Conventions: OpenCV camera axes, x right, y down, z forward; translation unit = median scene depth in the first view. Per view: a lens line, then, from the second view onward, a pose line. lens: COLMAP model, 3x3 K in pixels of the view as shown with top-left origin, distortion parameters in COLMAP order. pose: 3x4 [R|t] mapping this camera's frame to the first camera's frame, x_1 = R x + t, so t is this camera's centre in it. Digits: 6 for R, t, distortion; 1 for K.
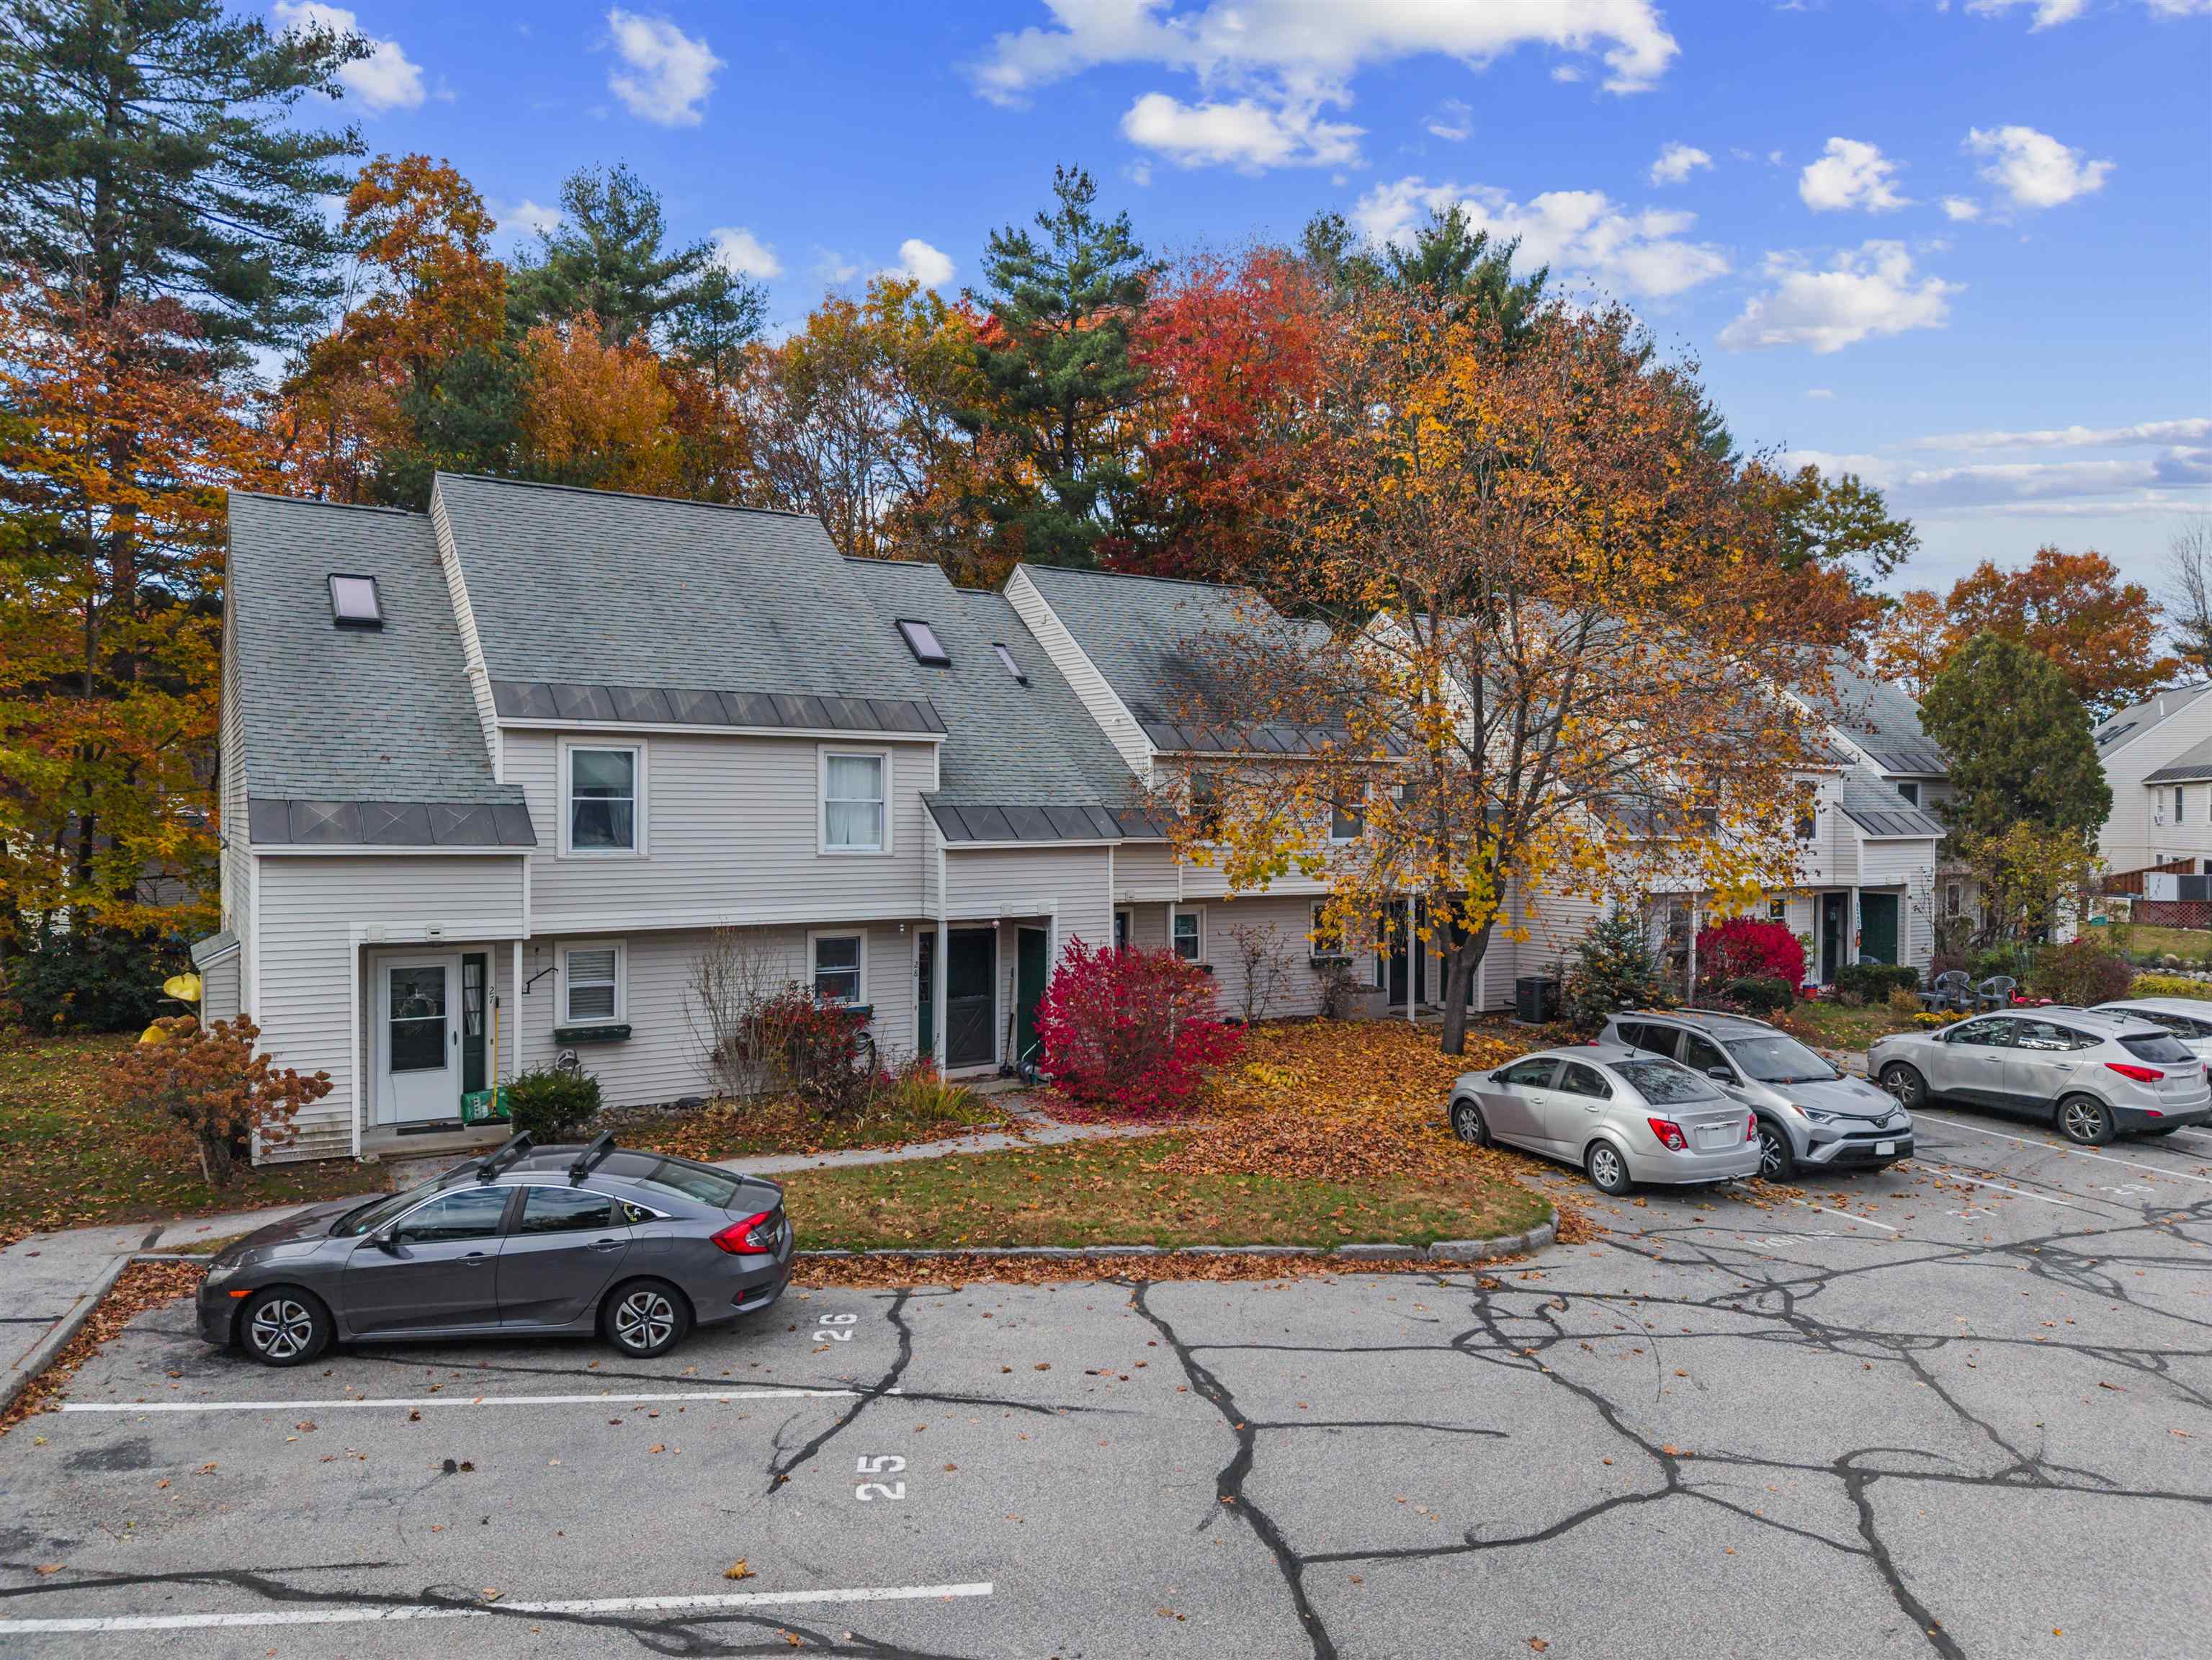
lens RADIAL K [[1470.8, 0, 1106.9], [0, 1470.8, 844.8], [0, 0, 1]] dist [0.022528, -0.018305]
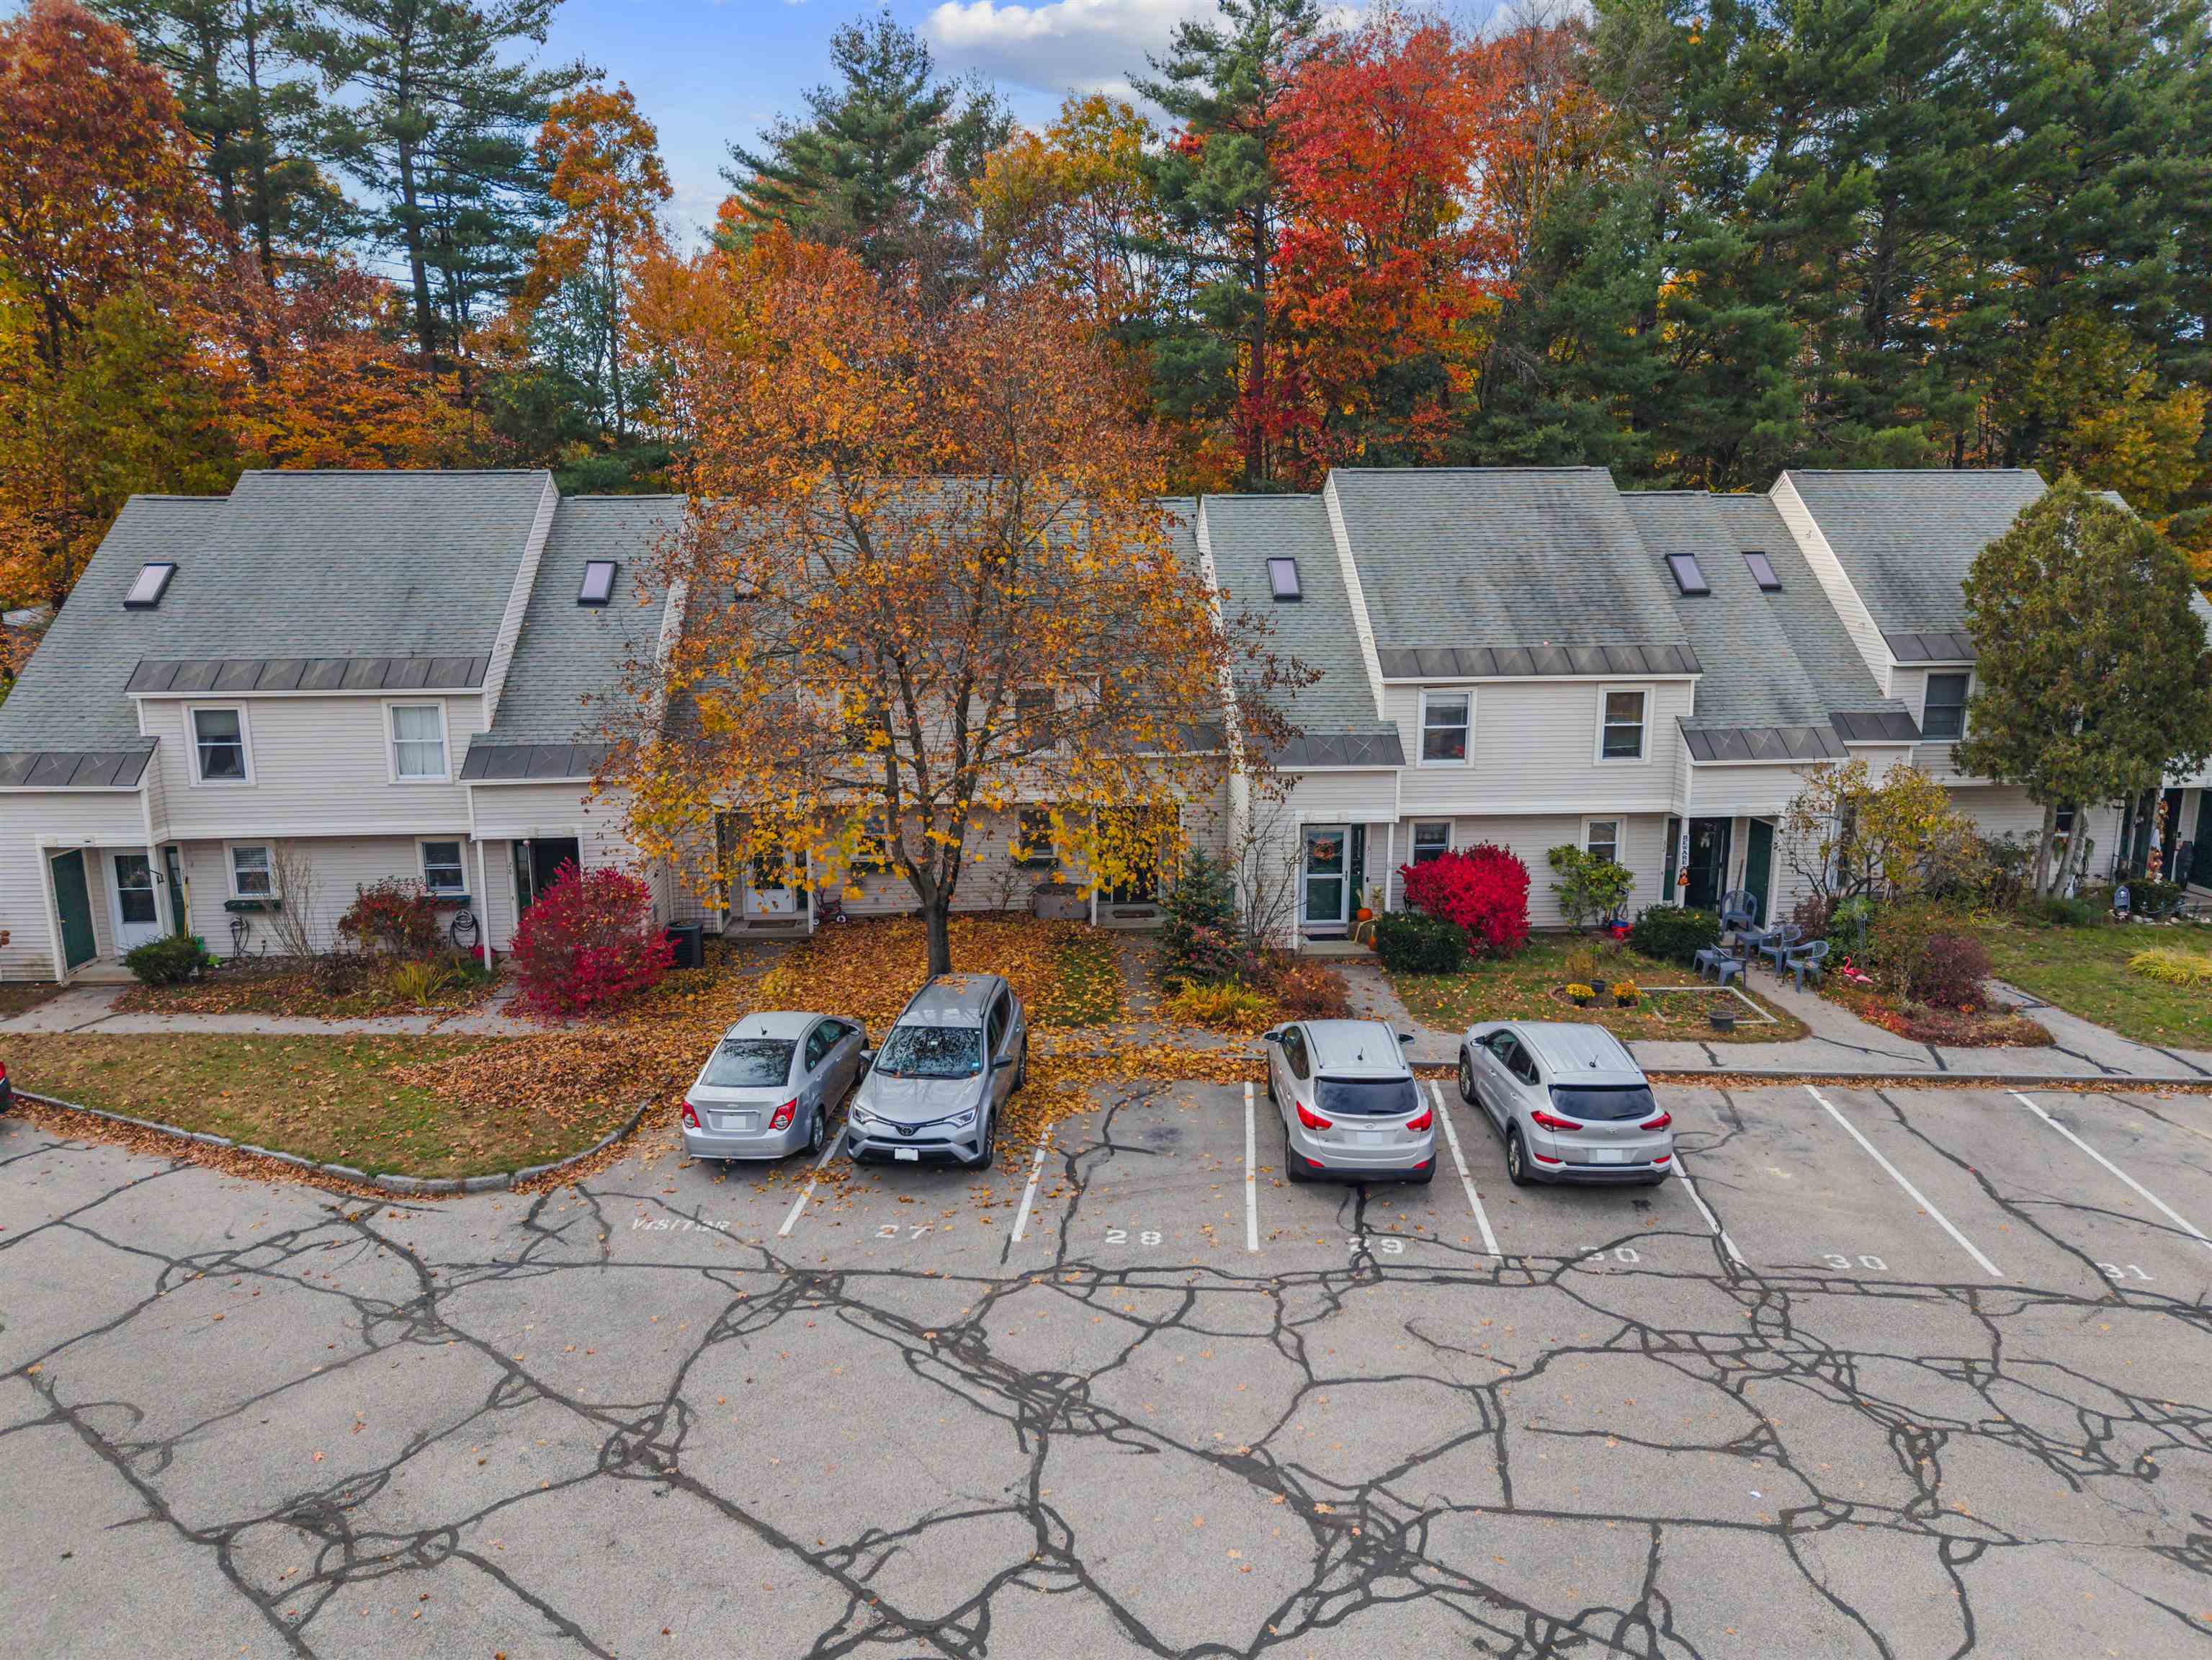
lens RADIAL K [[1470.8, 0, 1110.9], [0, 1470.8, 827.9], [0, 0, 1]] dist [0.022528, -0.018305]
pose [[0.884177, 0.082911, -0.459736, 1.394567], [-0.001409, 0.984593, 0.174855, -0.264149], [0.467150, -0.153955, 0.870671, 0.222775]]
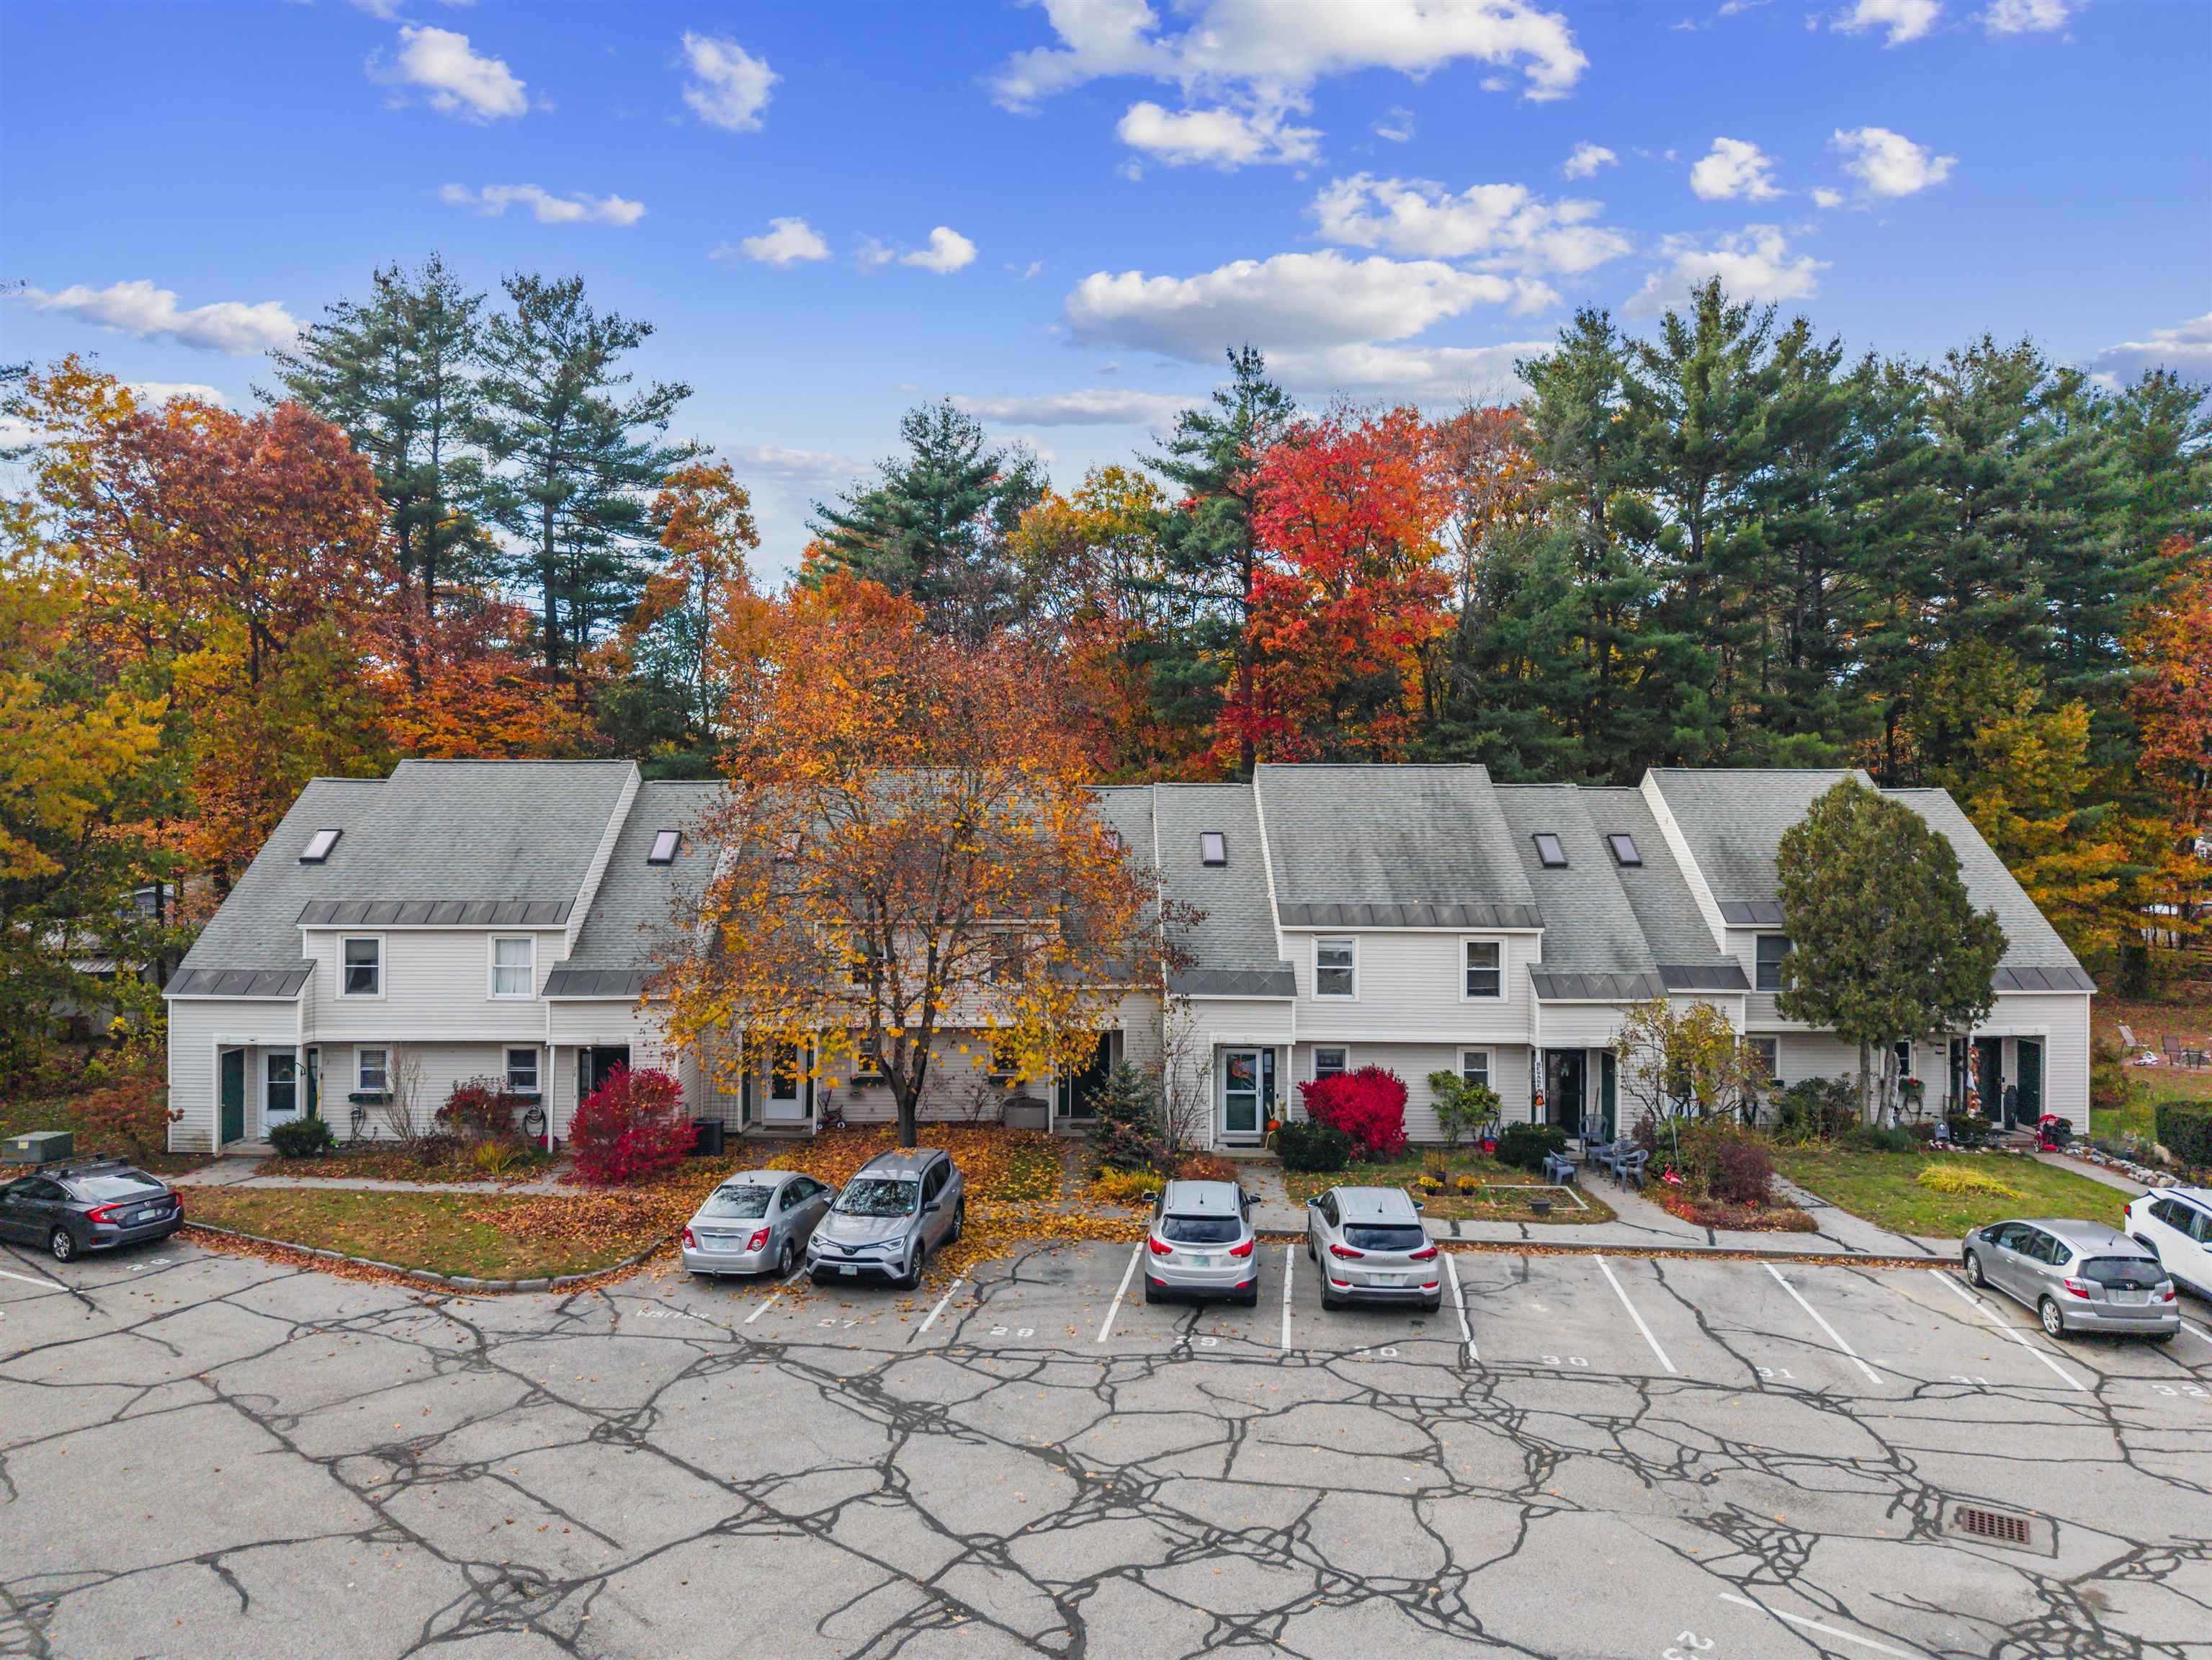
lens RADIAL K [[1470.8, 0, 1110.9], [0, 1470.8, 833.7], [0, 0, 1]] dist [0.022528, -0.018305]
pose [[0.857131, 0.000340, -0.515099, 1.796429], [-0.011769, 0.999752, -0.018923, -0.223789], [0.514965, 0.022282, 0.856922, -0.084802]]
